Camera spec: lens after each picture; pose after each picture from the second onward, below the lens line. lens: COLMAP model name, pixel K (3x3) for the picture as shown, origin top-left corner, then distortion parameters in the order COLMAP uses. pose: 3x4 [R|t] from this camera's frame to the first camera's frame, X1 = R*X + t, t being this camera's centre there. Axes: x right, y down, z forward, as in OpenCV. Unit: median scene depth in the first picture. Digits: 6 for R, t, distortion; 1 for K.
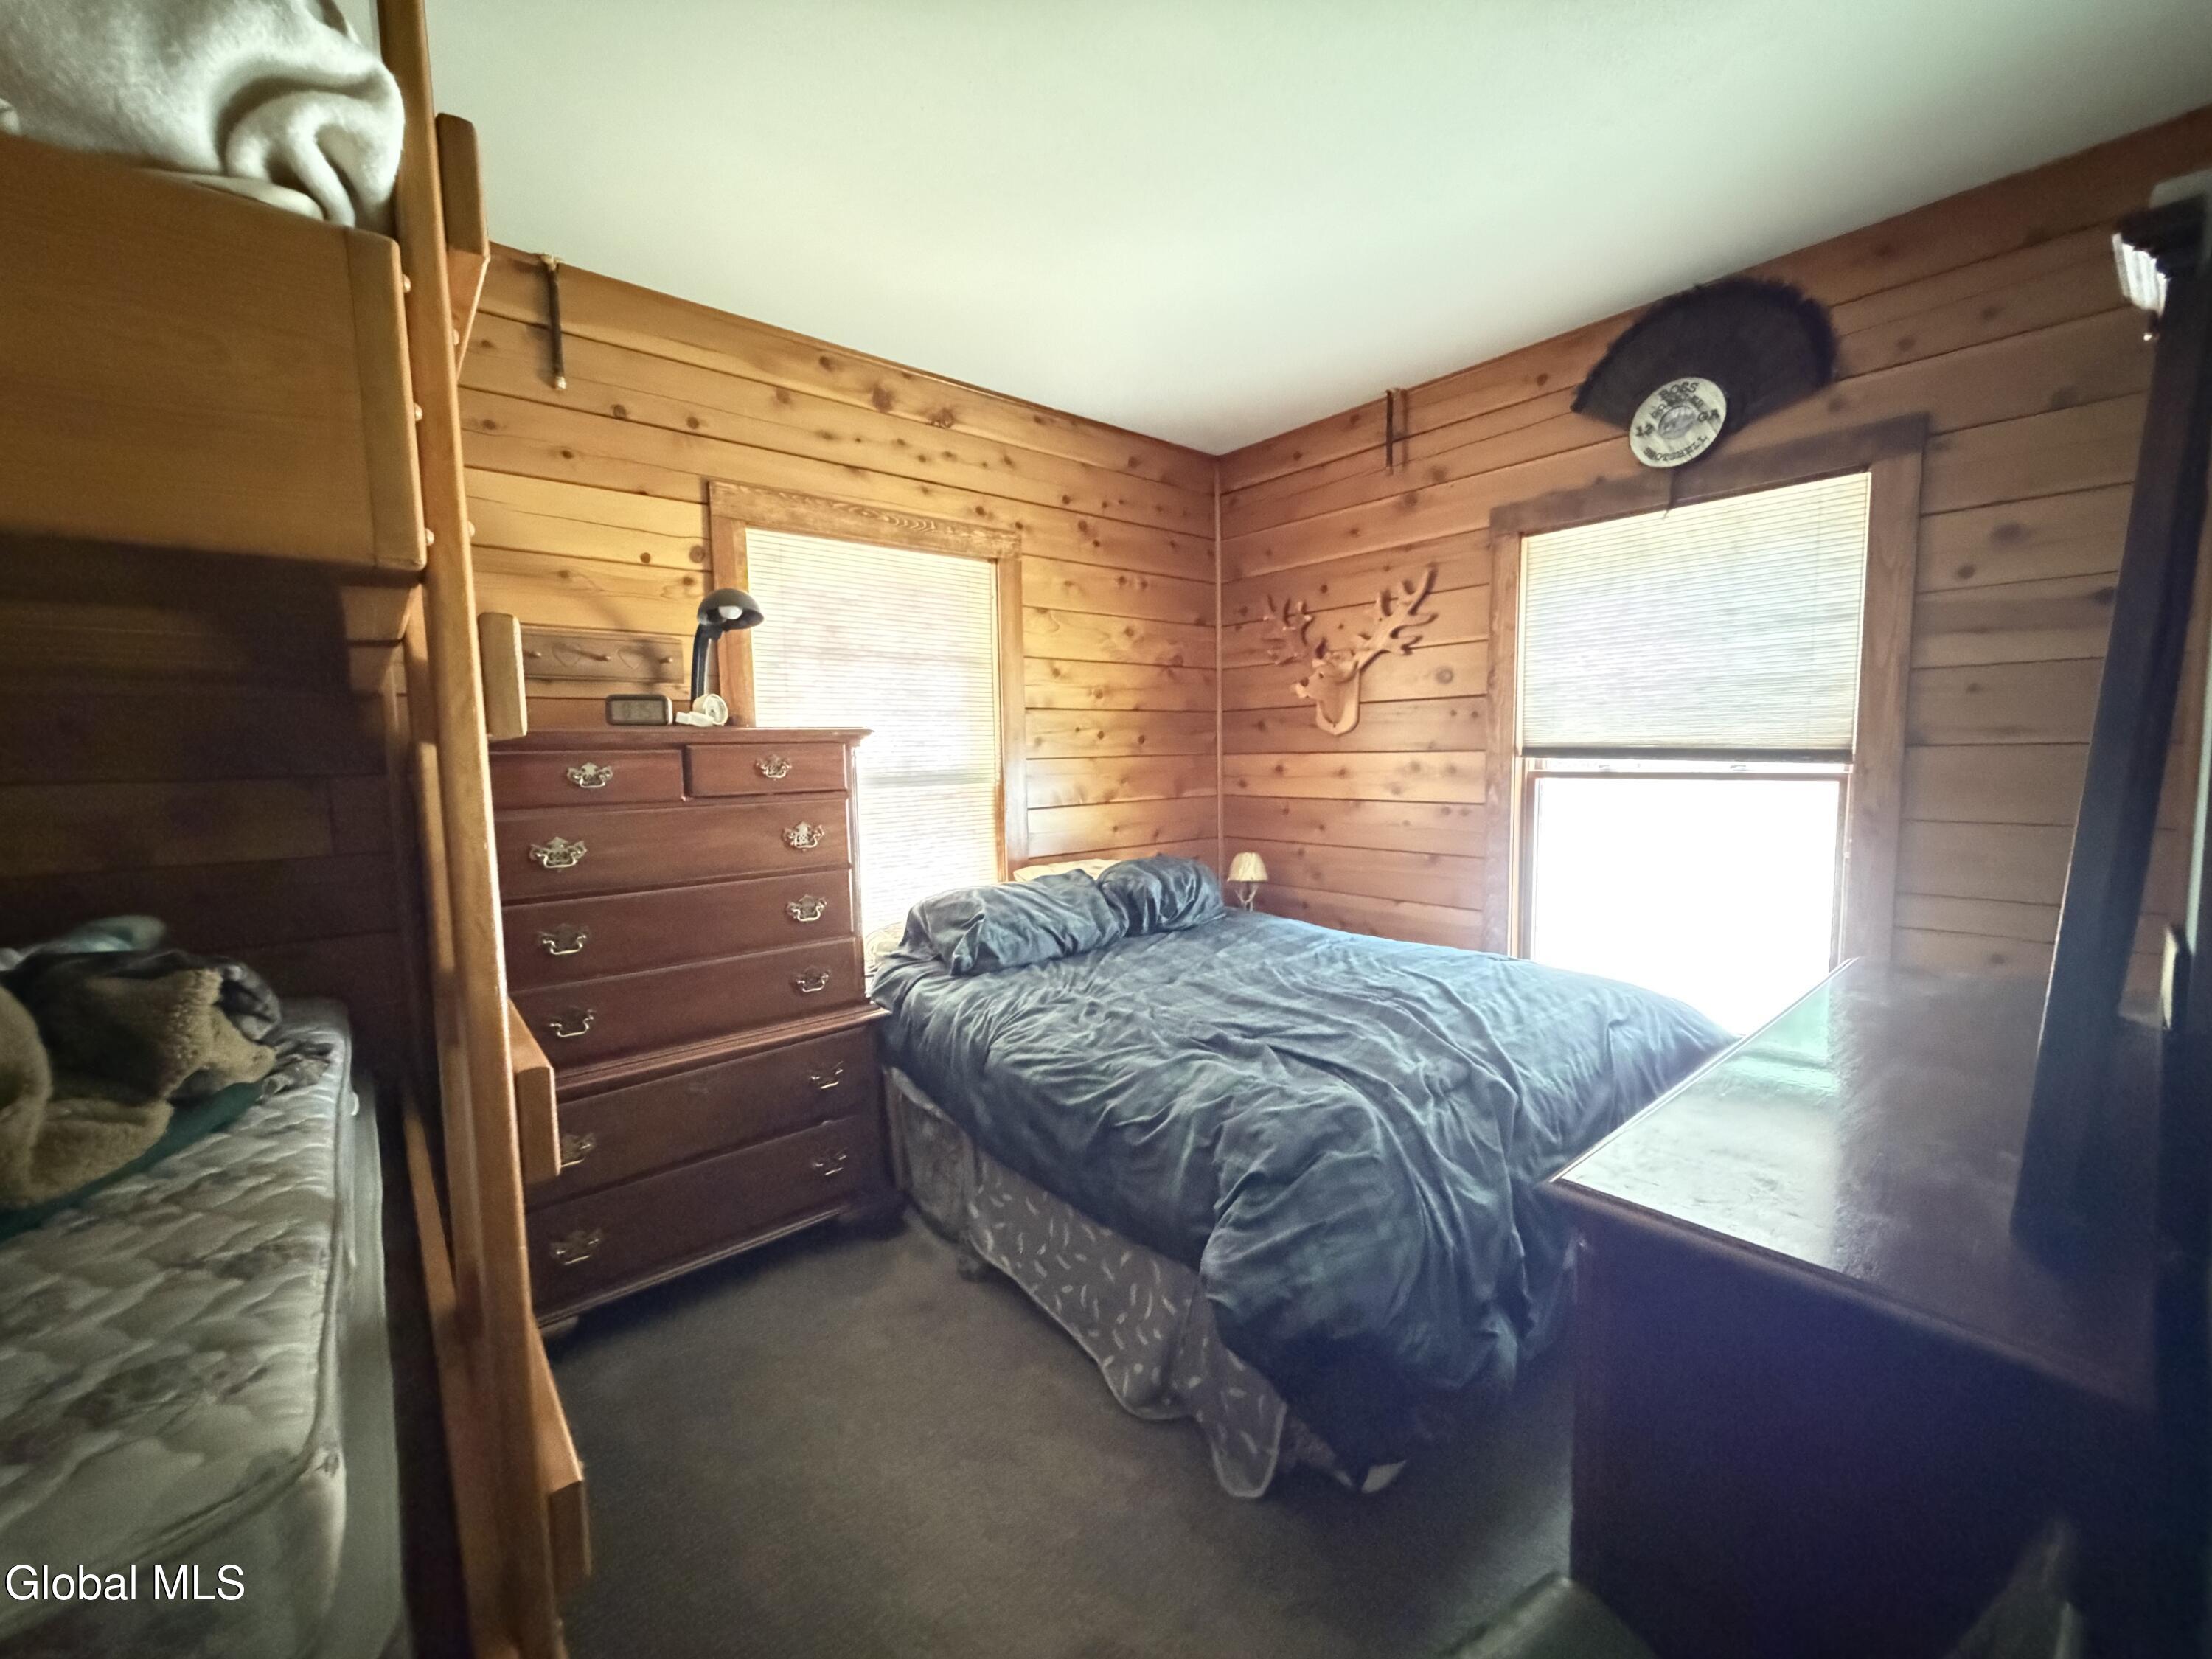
lens RADIAL K [[878.4, 0, 1096.3], [0, 878.4, 829.7], [0, 0, 1]] dist [-0.000652, -0.000133]
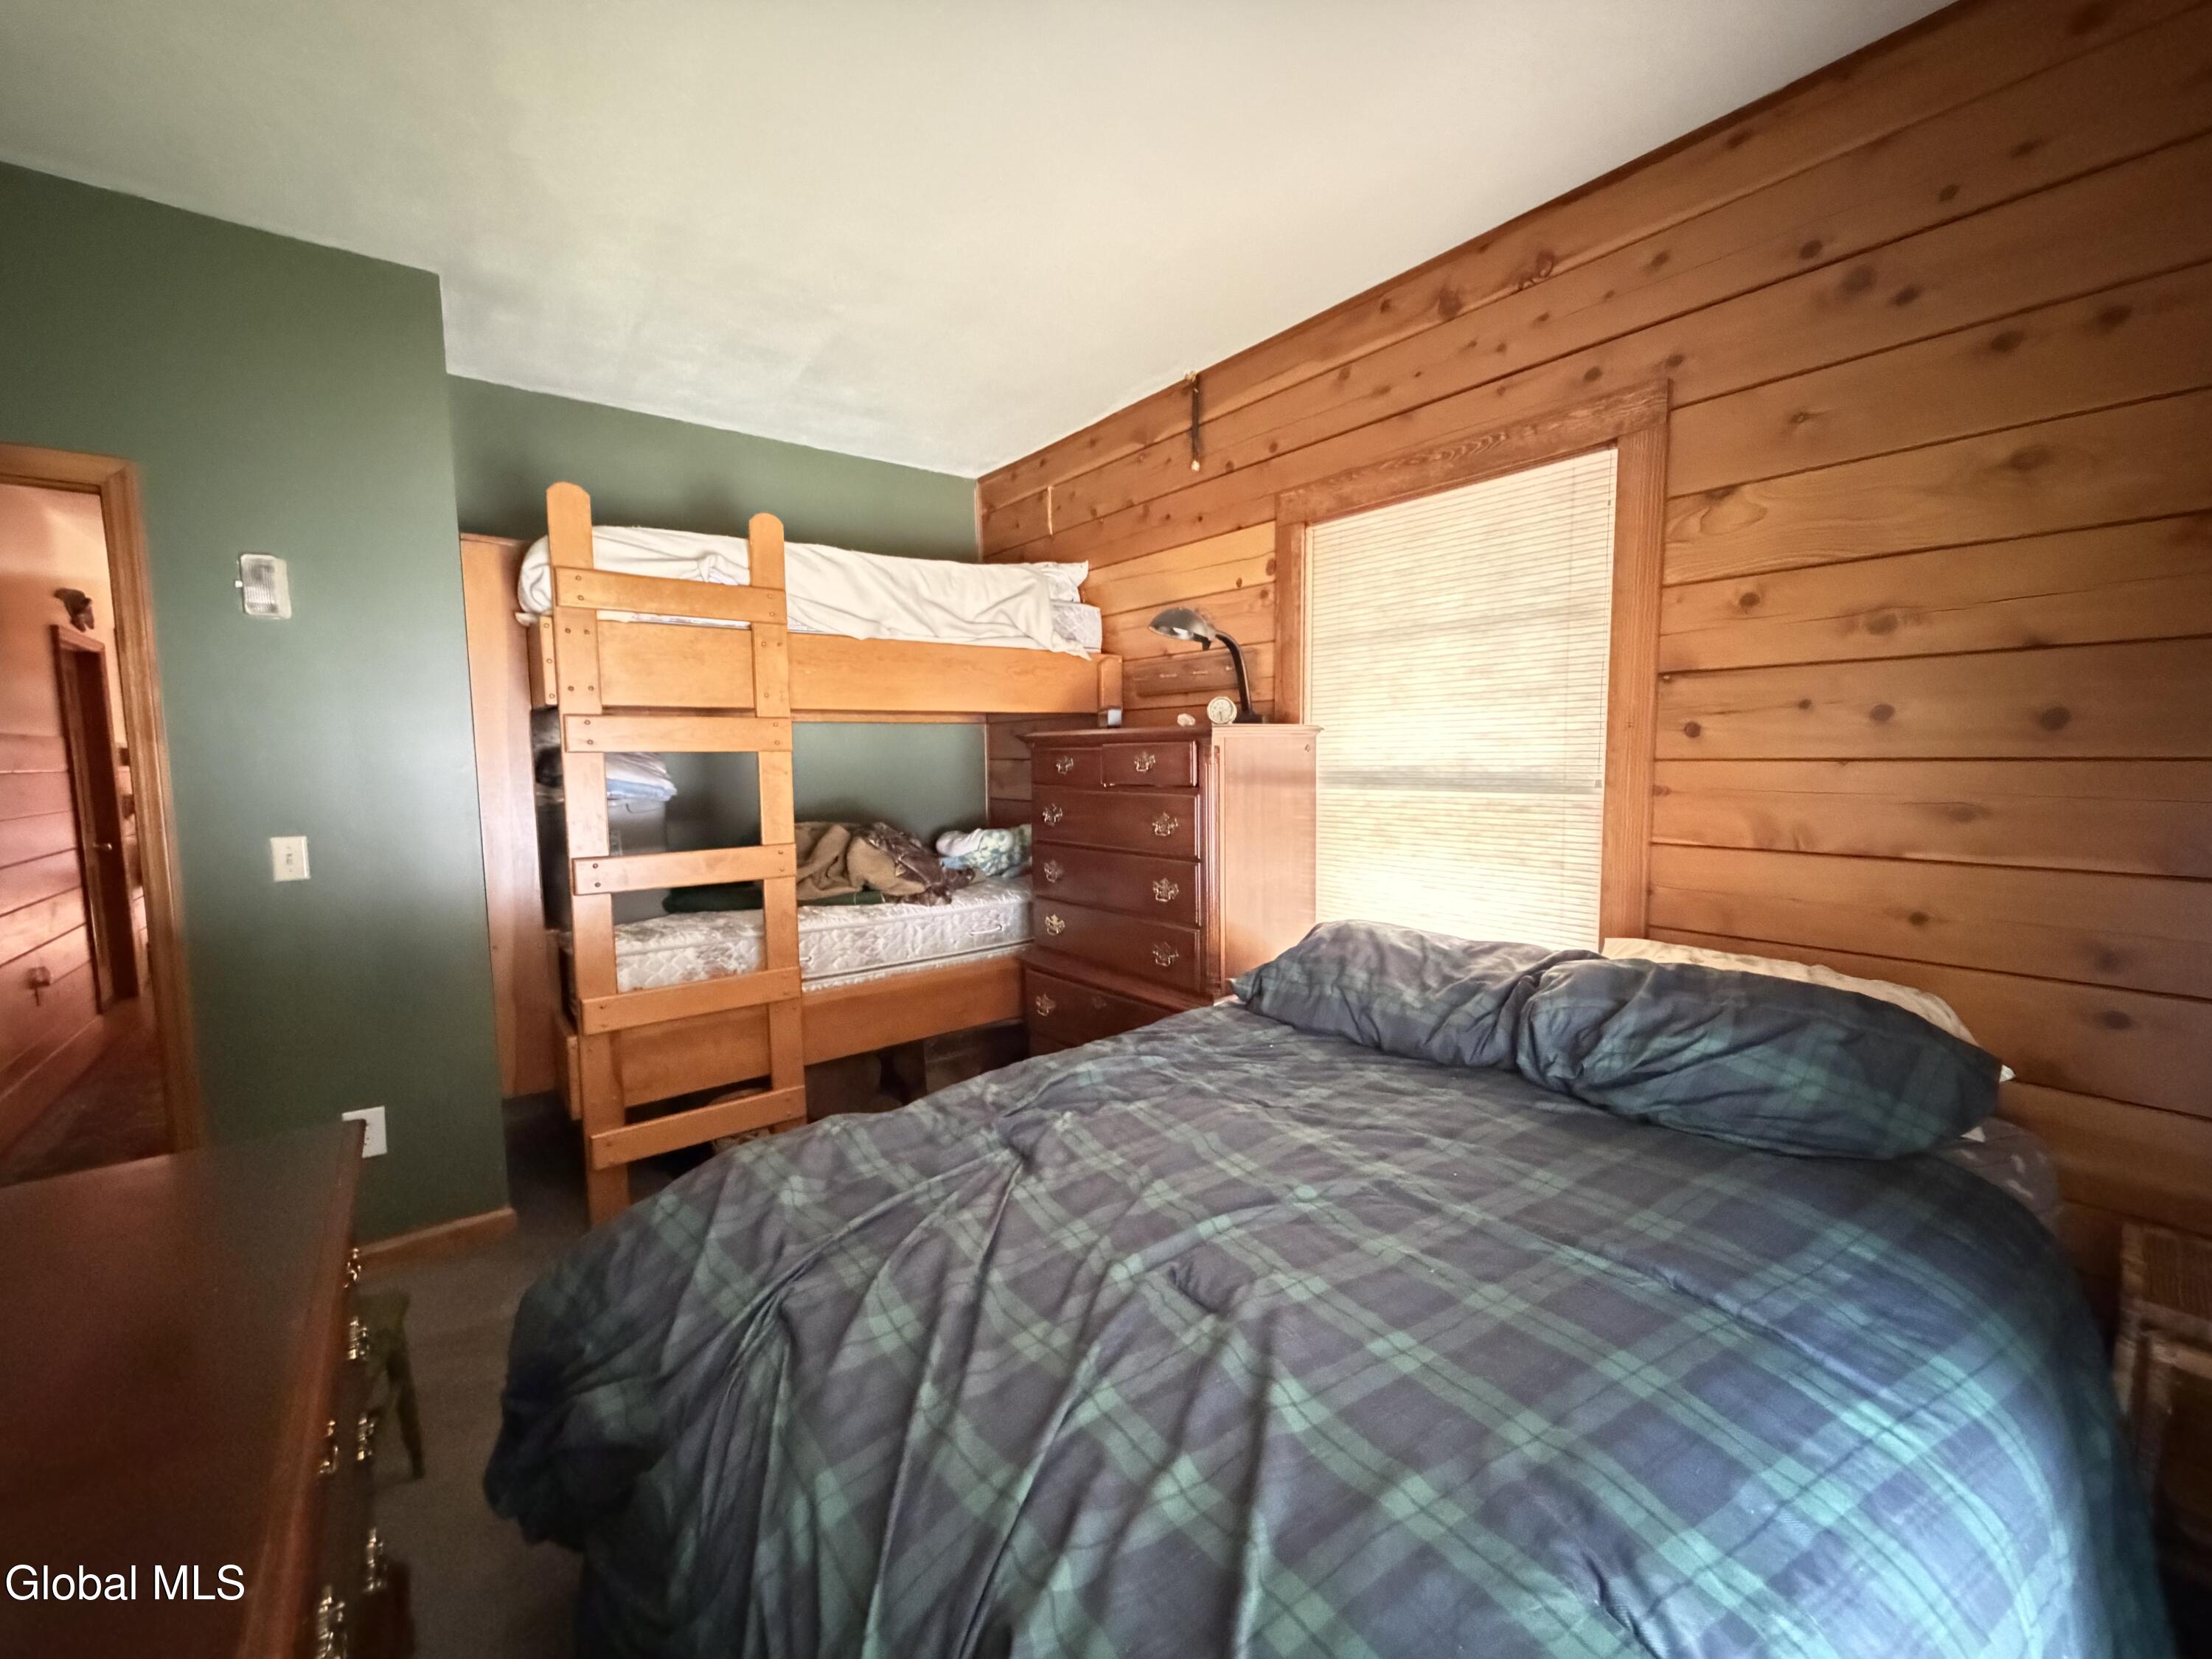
lens RADIAL K [[878.4, 0, 1096.3], [0, 878.4, 829.7], [0, 0, 1]] dist [-0.000652, -0.000133]
pose [[-0.033694, 0.104238, -0.993981, 0.622549], [-0.079732, 0.991096, 0.106639, -0.078539], [0.996247, 0.082845, -0.025083, 0.758426]]
